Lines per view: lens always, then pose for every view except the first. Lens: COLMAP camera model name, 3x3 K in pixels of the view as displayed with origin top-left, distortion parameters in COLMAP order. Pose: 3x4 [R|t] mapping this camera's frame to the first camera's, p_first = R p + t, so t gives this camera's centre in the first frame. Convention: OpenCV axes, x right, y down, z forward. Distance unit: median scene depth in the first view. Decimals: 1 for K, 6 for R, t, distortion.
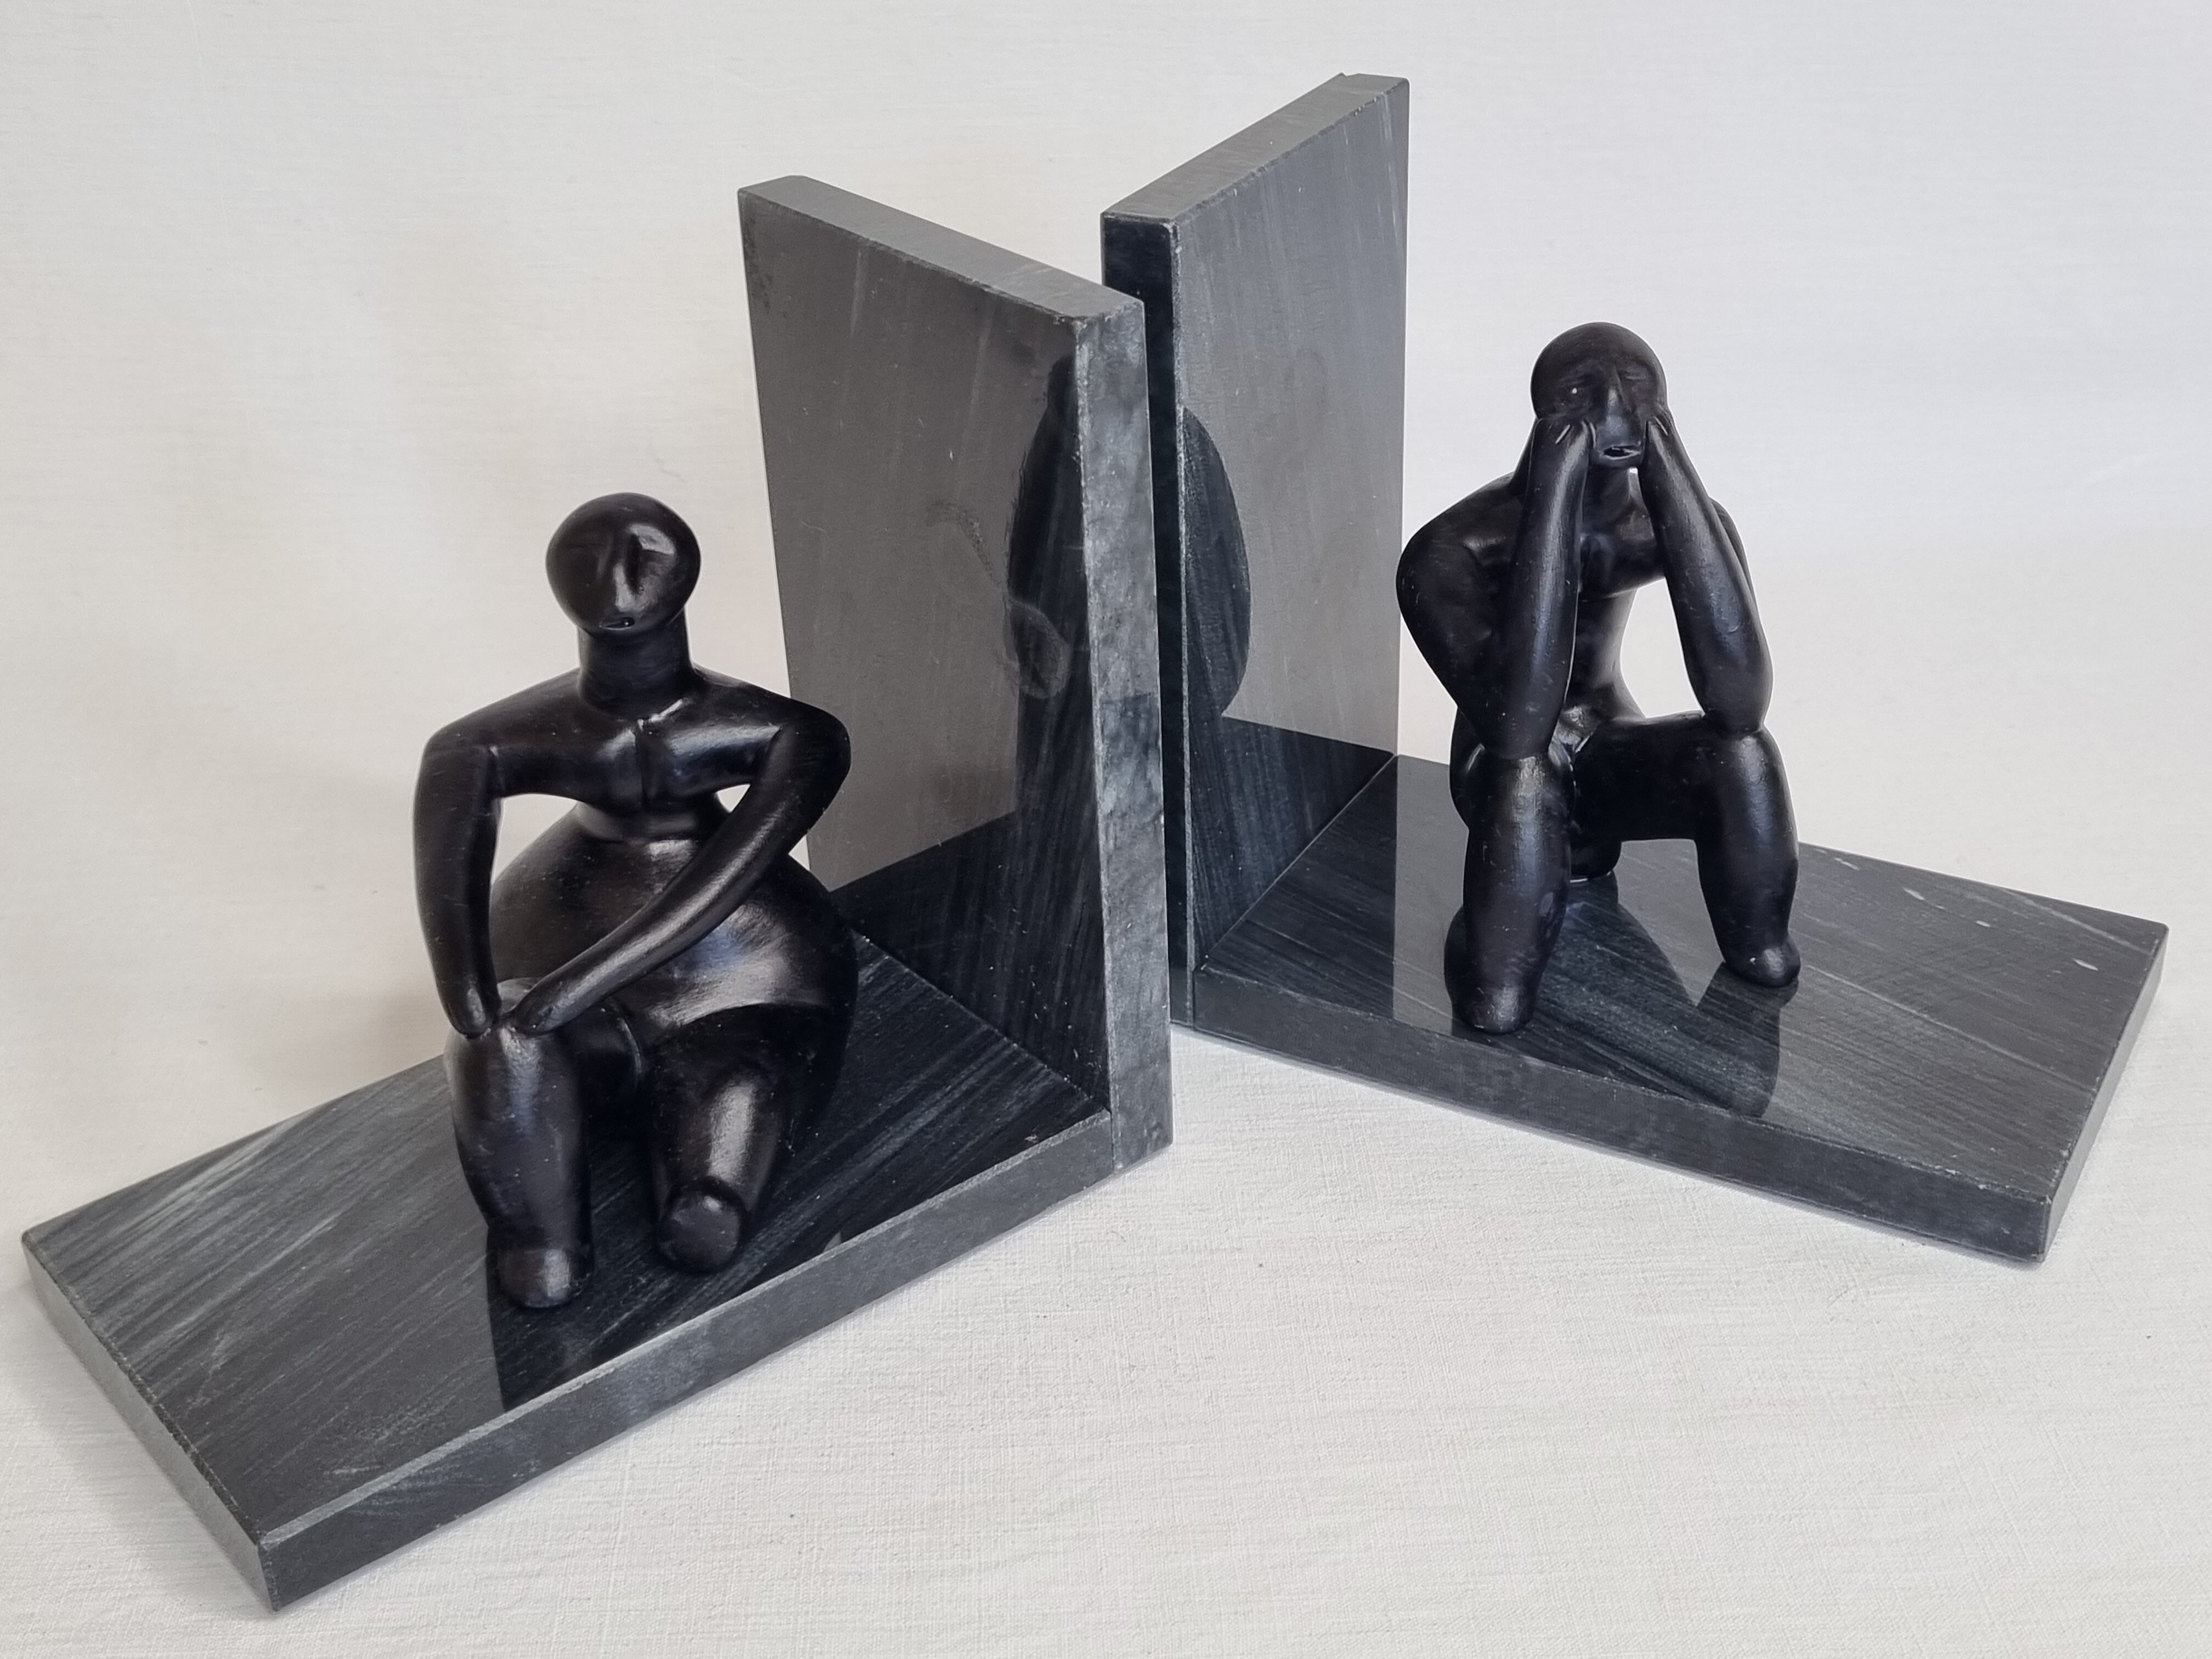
lens RADIAL K [[2863.0, 0, 1105.2], [0, 2863.0, 766.5], [0, 0, 1]] dist [0.022637, -0.004483]
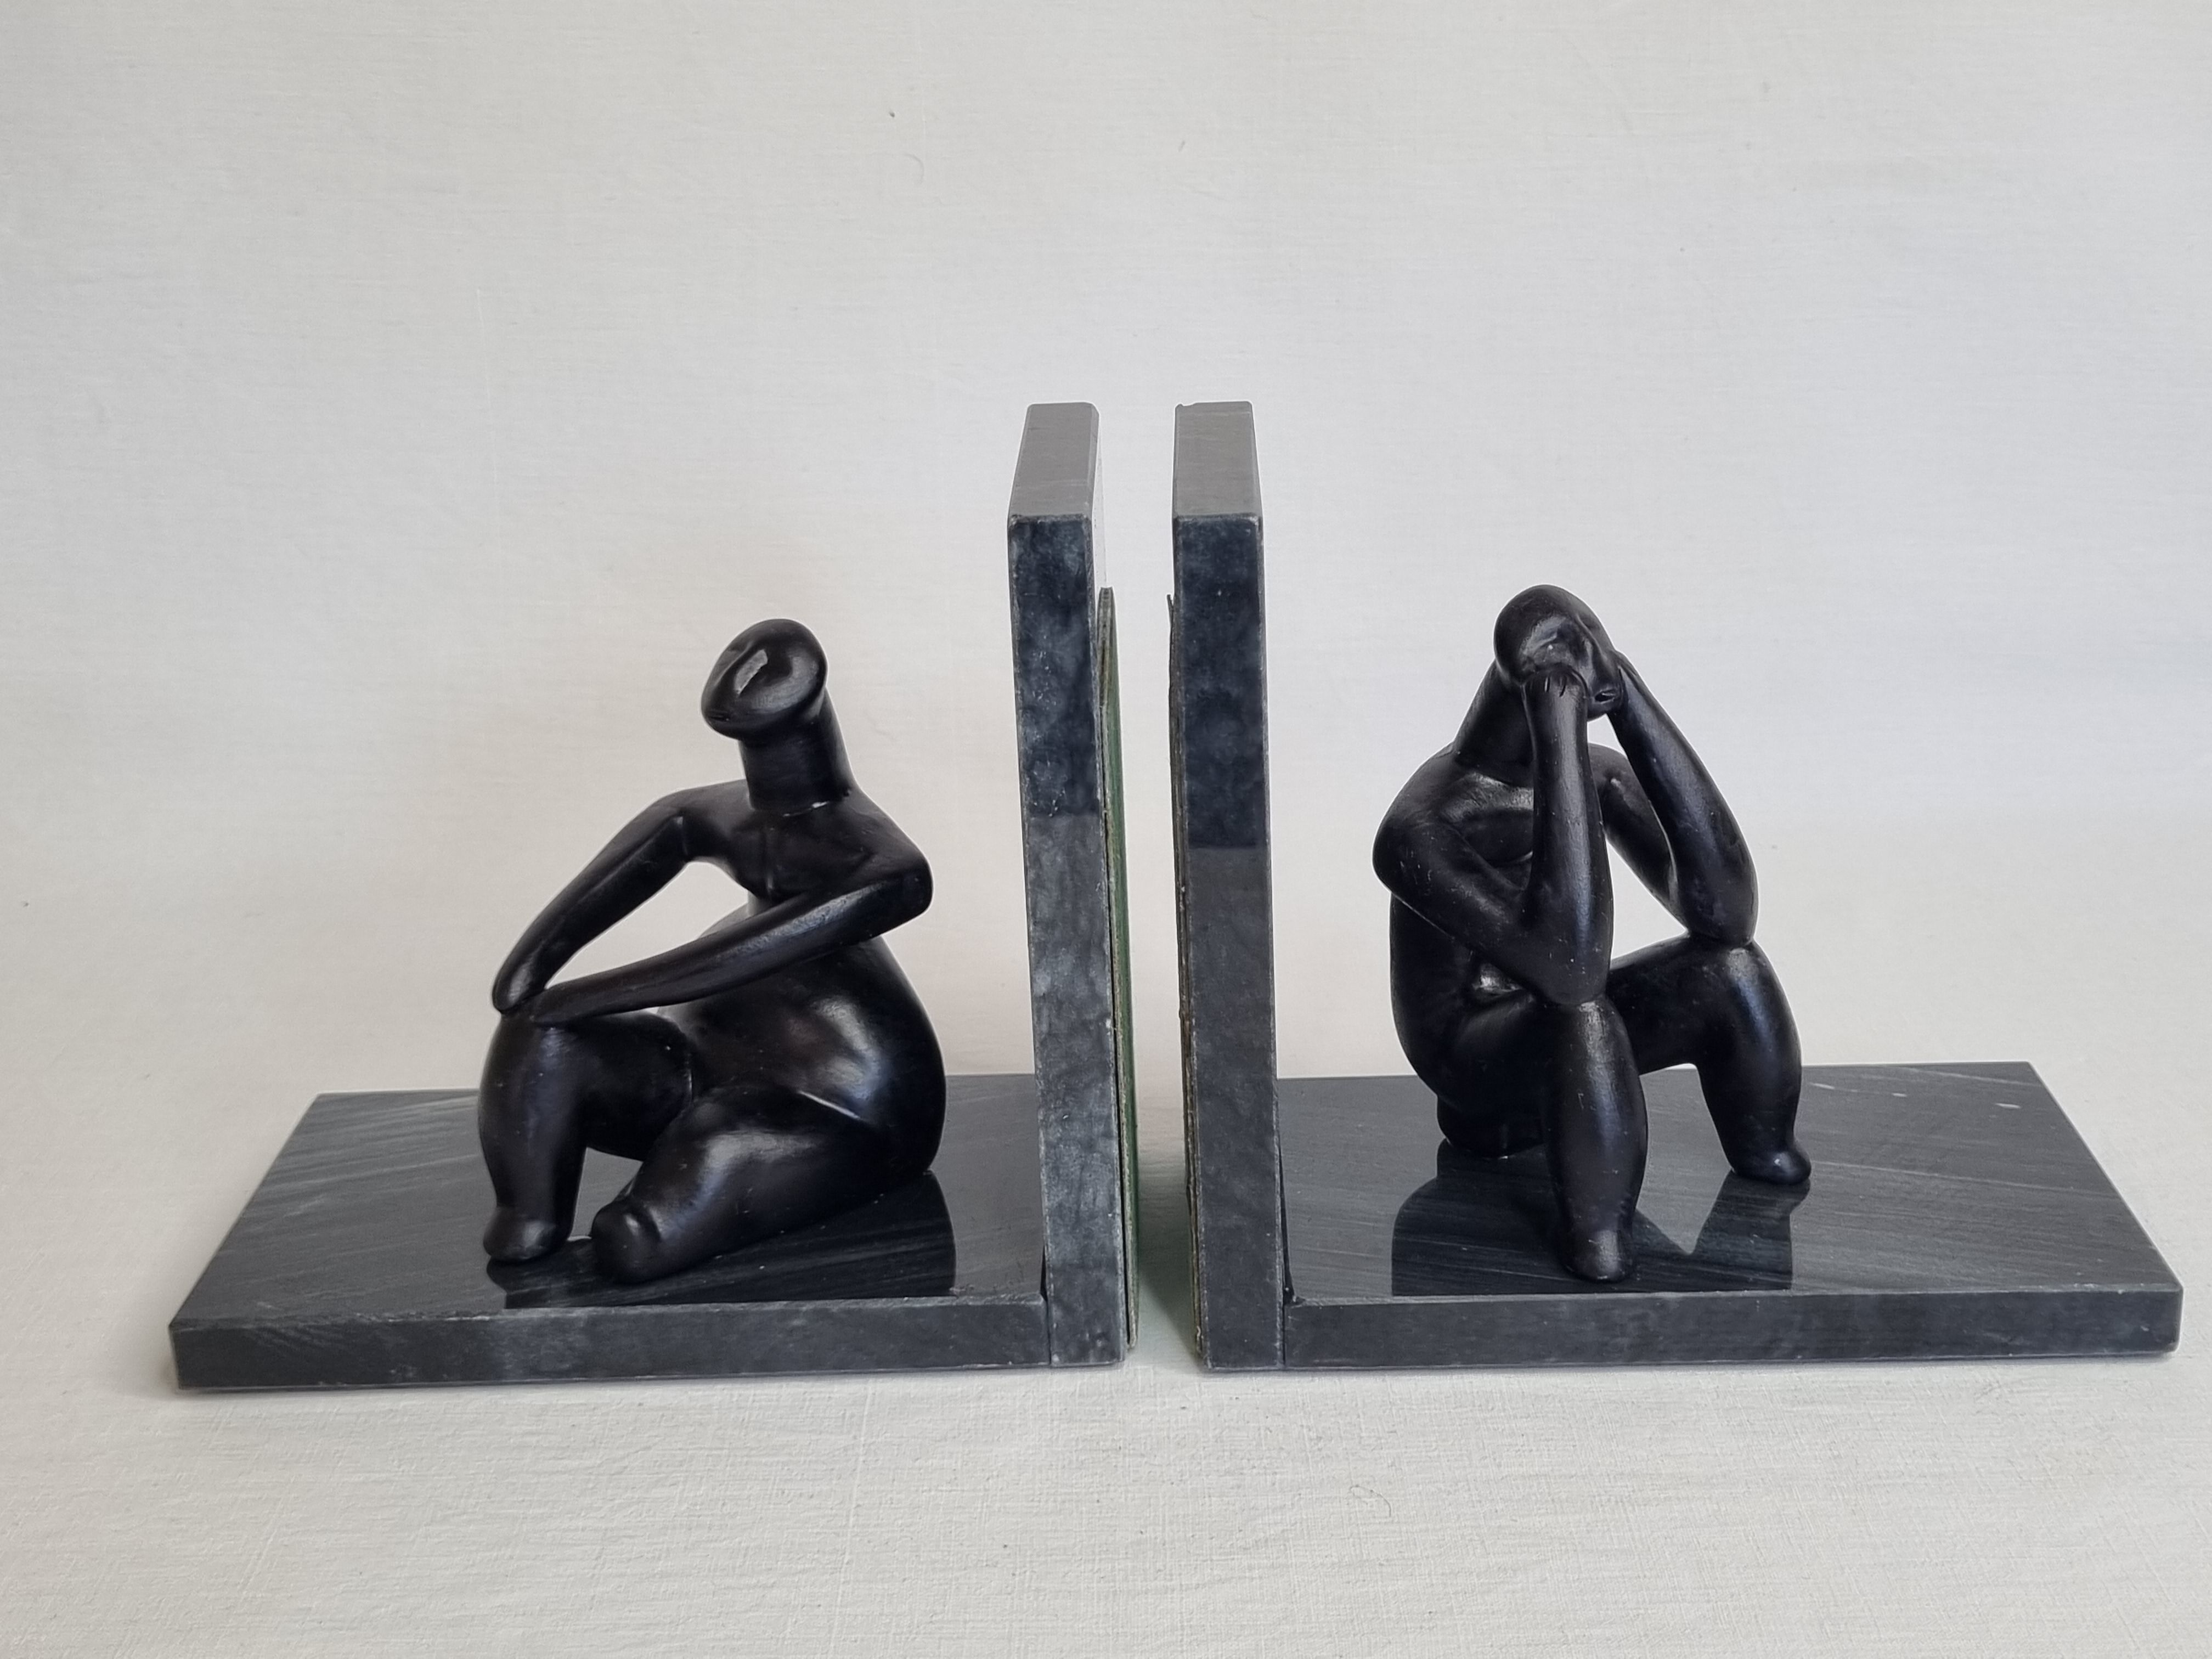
lens RADIAL K [[2863.0, 0, 1105.2], [0, 2863.0, 766.5], [0, 0, 1]] dist [0.022637, -0.004483]
pose [[0.771342, 0.210402, -0.600635, 0.626264], [-0.296612, 0.953852, -0.046778, -0.021729], [0.563074, 0.214238, 0.798154, 0.150867]]
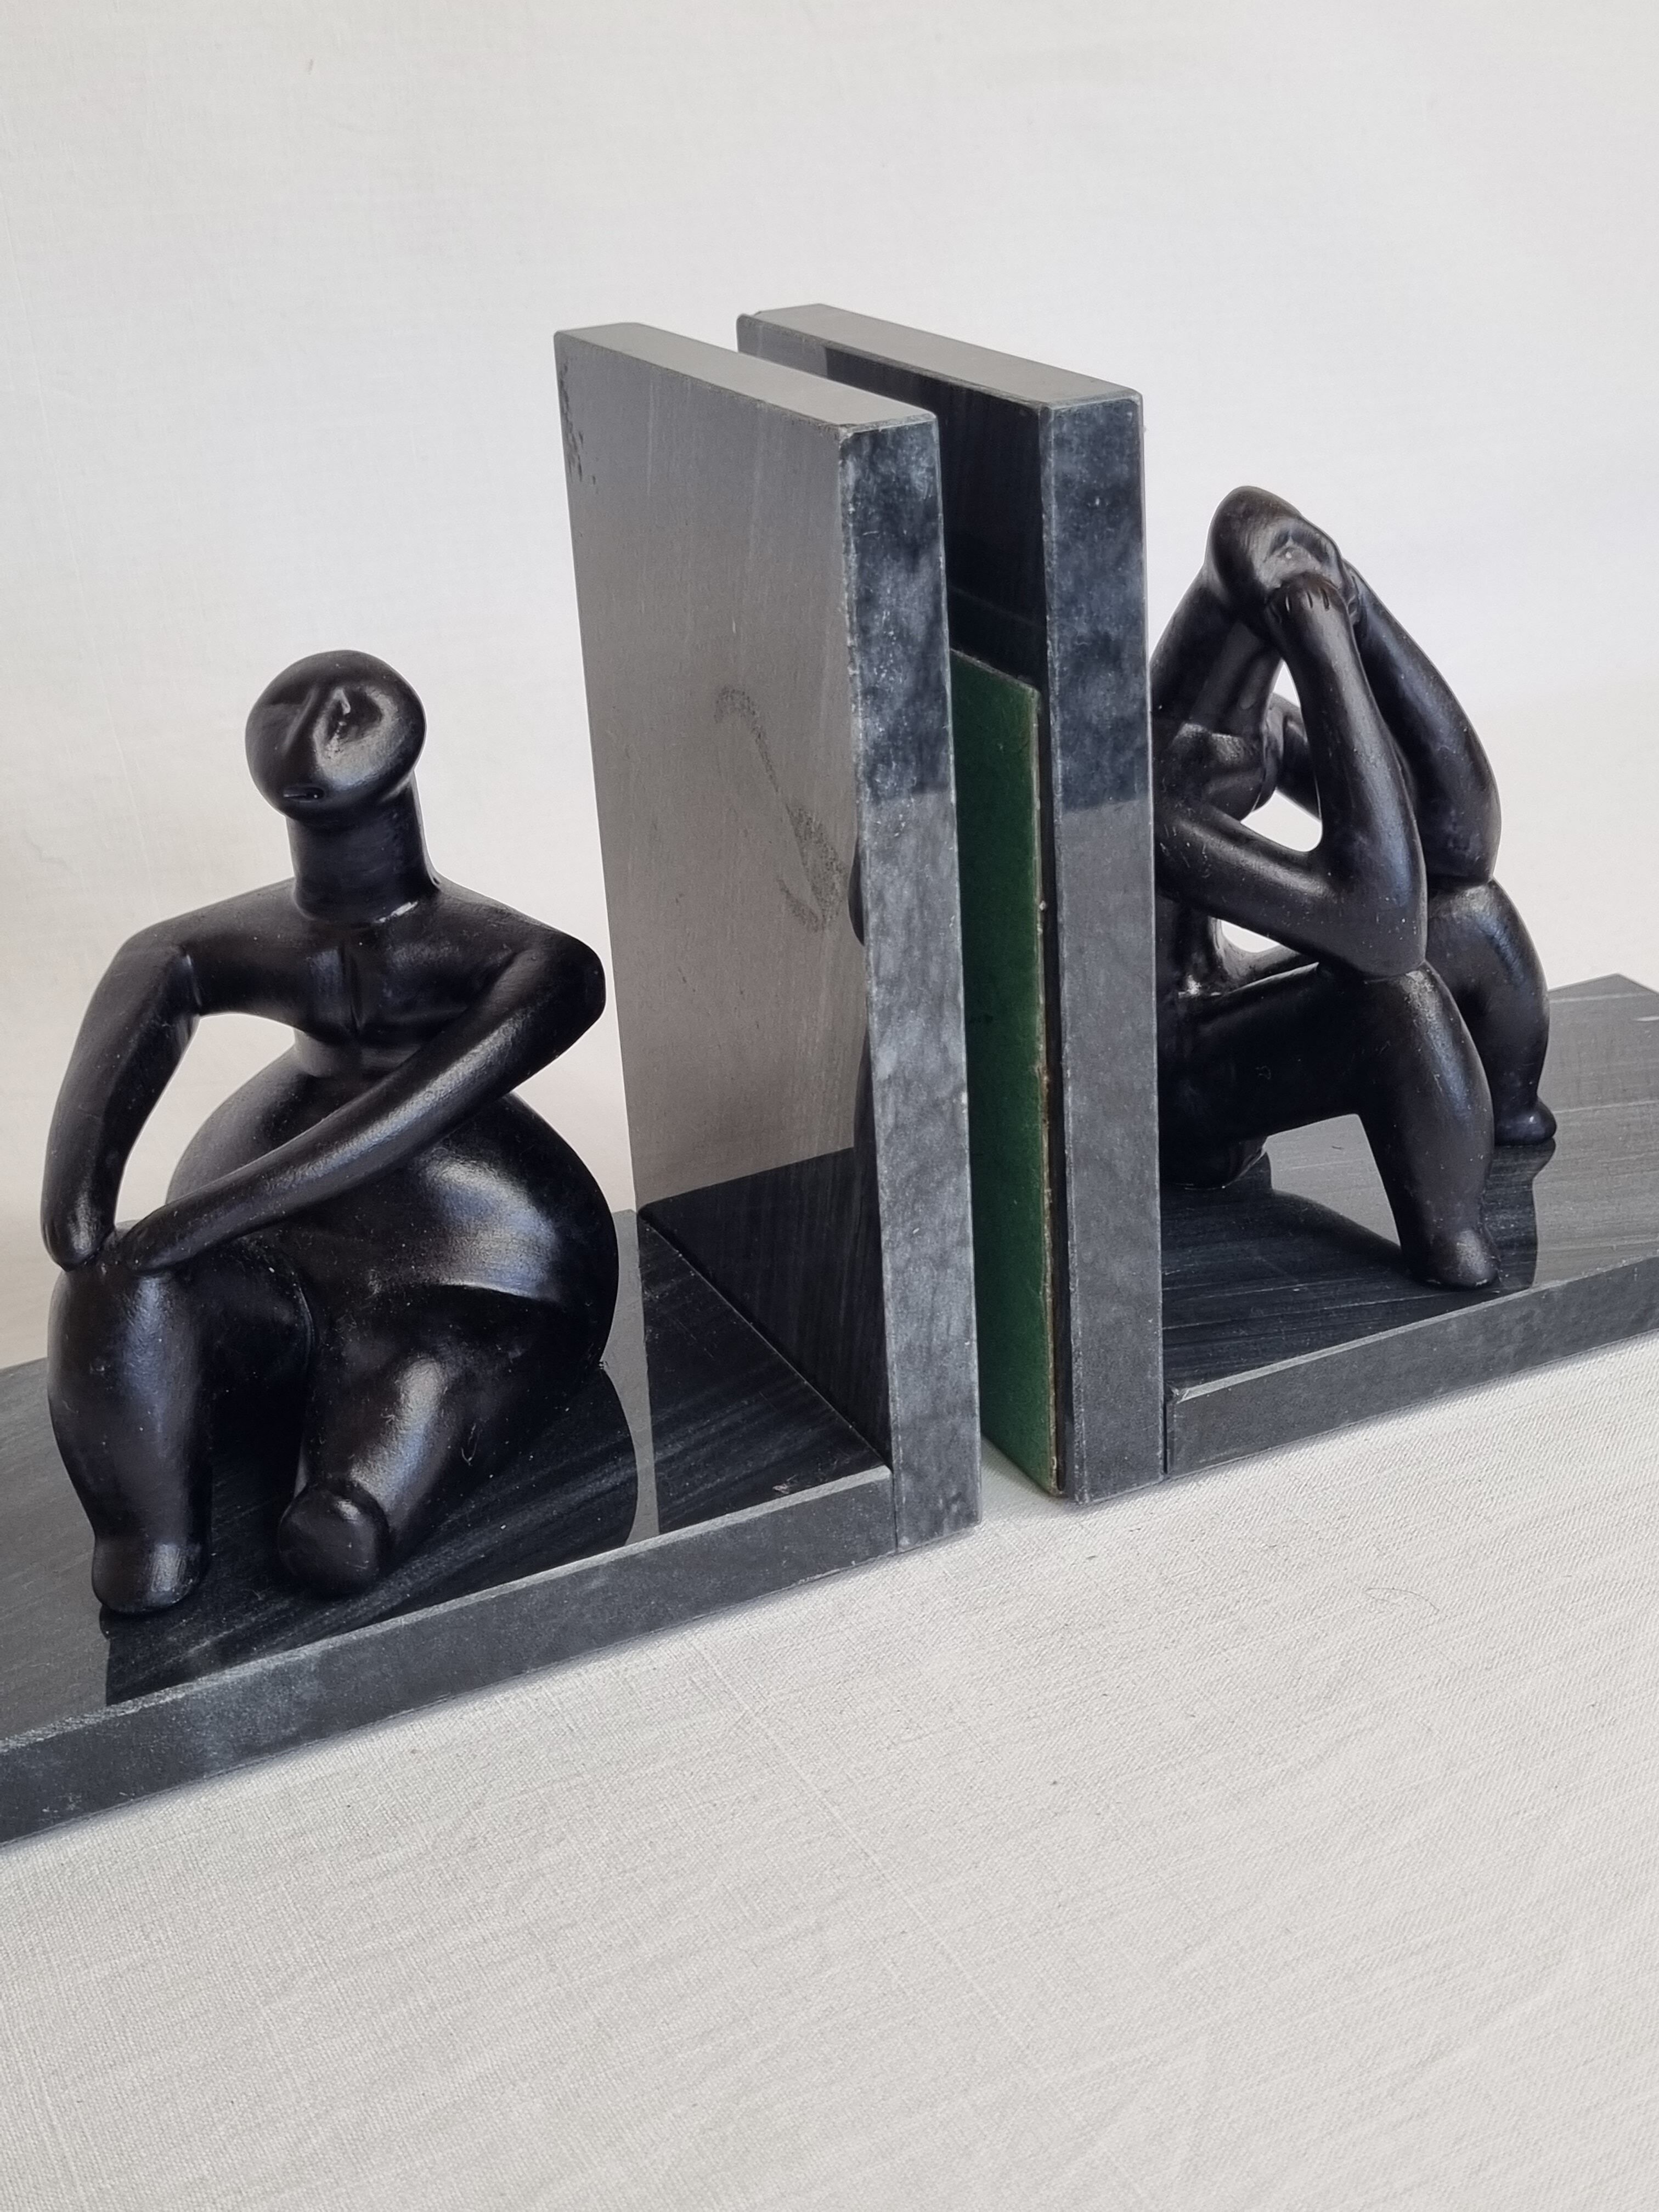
lens RADIAL K [[2863.0, 0, 859.1], [0, 2863.0, 1060.6], [0, 0, 1]] dist [0.022637, -0.004483]
pose [[0.976703, 0.075430, -0.200903, 0.151551], [-0.091055, 0.993405, -0.069689, 0.066595], [0.194321, 0.086358, 0.977129, 0.215371]]
